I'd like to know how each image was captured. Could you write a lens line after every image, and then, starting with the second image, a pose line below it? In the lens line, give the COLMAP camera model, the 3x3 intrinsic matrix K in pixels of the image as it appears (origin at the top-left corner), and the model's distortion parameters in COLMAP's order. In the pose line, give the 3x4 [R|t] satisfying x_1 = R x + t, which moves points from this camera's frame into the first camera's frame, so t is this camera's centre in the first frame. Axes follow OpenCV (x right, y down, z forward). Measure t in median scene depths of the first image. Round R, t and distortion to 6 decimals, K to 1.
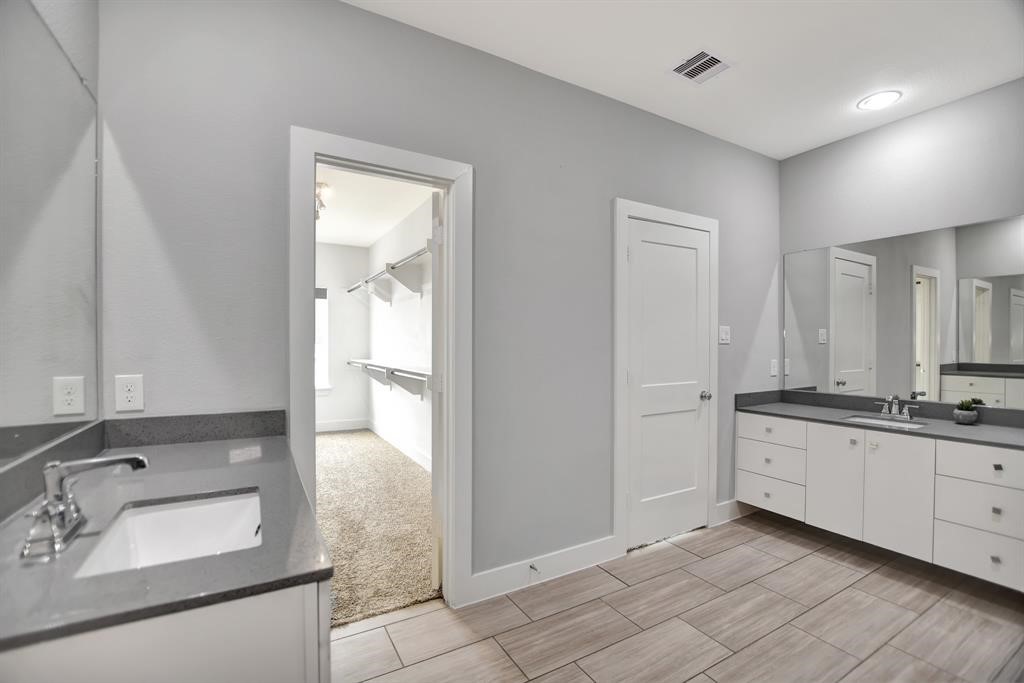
lens RADIAL K [[454.3, 0, 513.7], [0, 454.3, 344.9], [0, 0, 1]] dist [-0.029942, 0.001825]
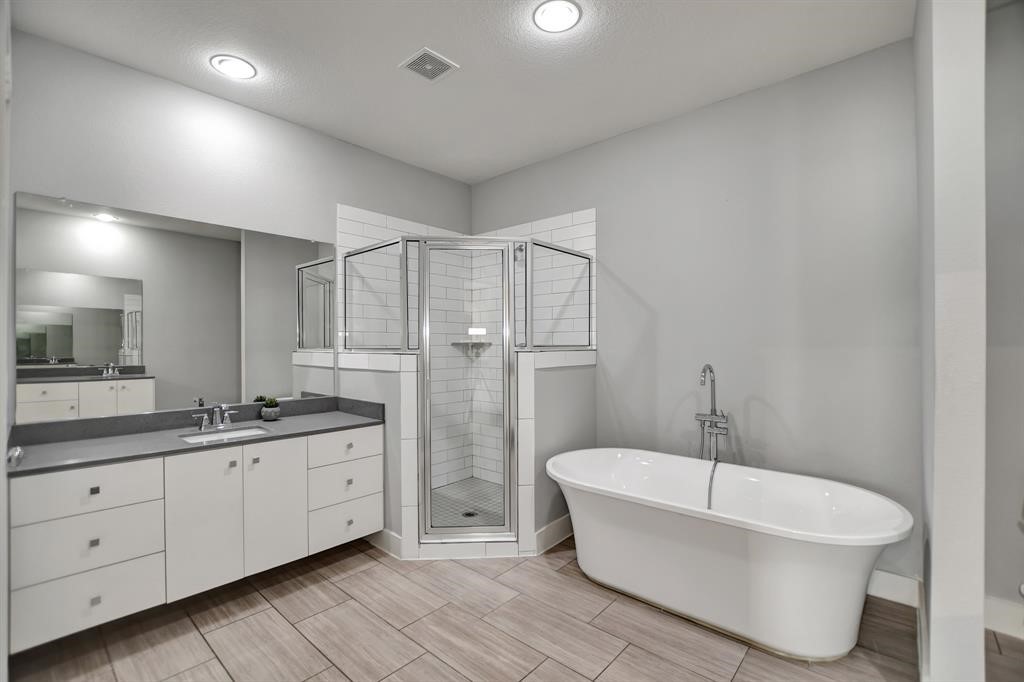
lens RADIAL K [[454.3, 0, 501.8], [0, 454.3, 343.1], [0, 0, 1]] dist [-0.029942, 0.001825]
pose [[-0.309924, 0.009265, 0.950716, -0.130875], [0.003840, 0.999957, -0.008492, 0.002993], [-0.950754, 0.001019, -0.309946, 0.575978]]
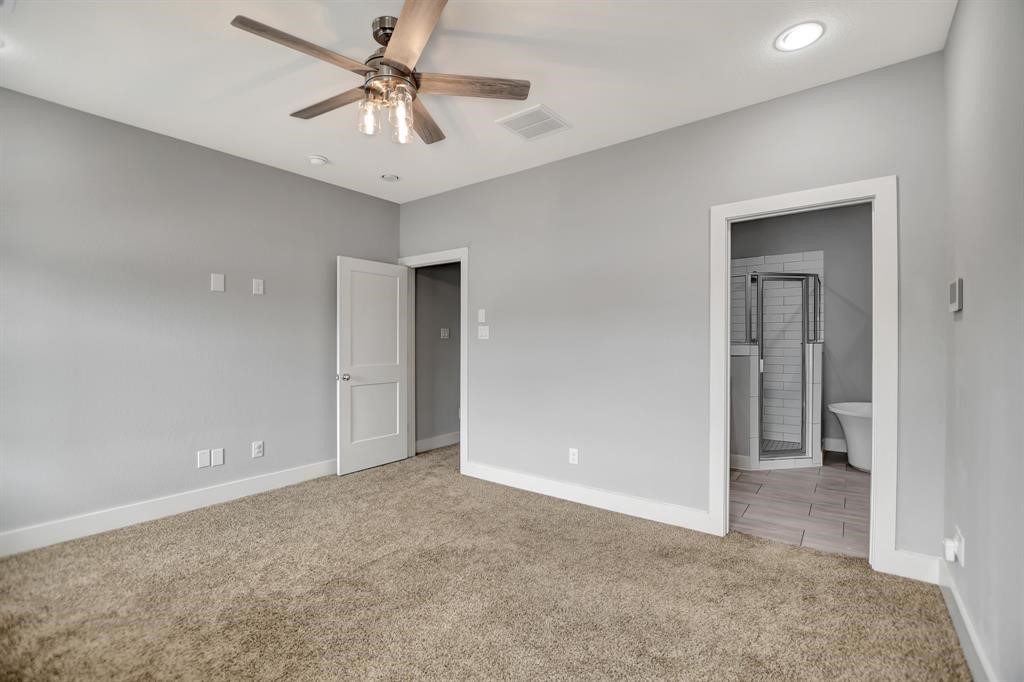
lens RADIAL K [[454.3, 0, 512.7], [0, 454.3, 345.9], [0, 0, 1]] dist [-0.029942, 0.001825]
pose [[-0.390432, -0.004374, 0.920622, -0.236477], [0.004165, 0.999970, 0.006518, 0.007600], [-0.920623, 0.006379, -0.390402, 1.571216]]
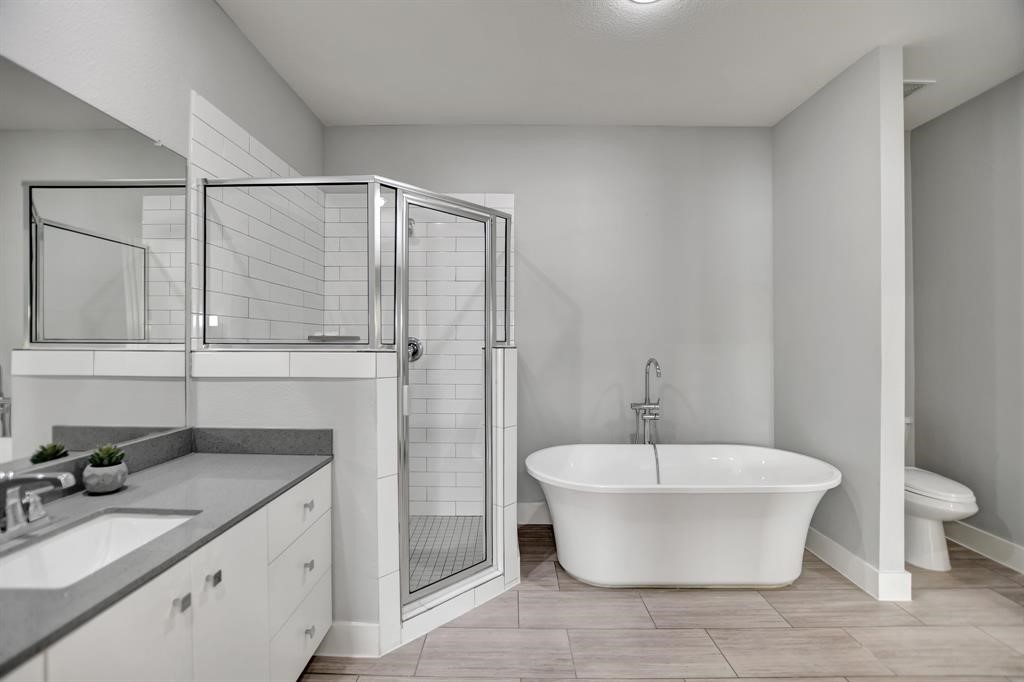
lens RADIAL K [[454.3, 0, 507.4], [0, 454.3, 344.0], [0, 0, 1]] dist [-0.029942, 0.001825]
pose [[-0.860052, -0.001348, 0.510204, 0.256619], [0.000645, 0.999993, 0.003728, 0.003940], [-0.510206, 0.003535, -0.860045, 0.858580]]
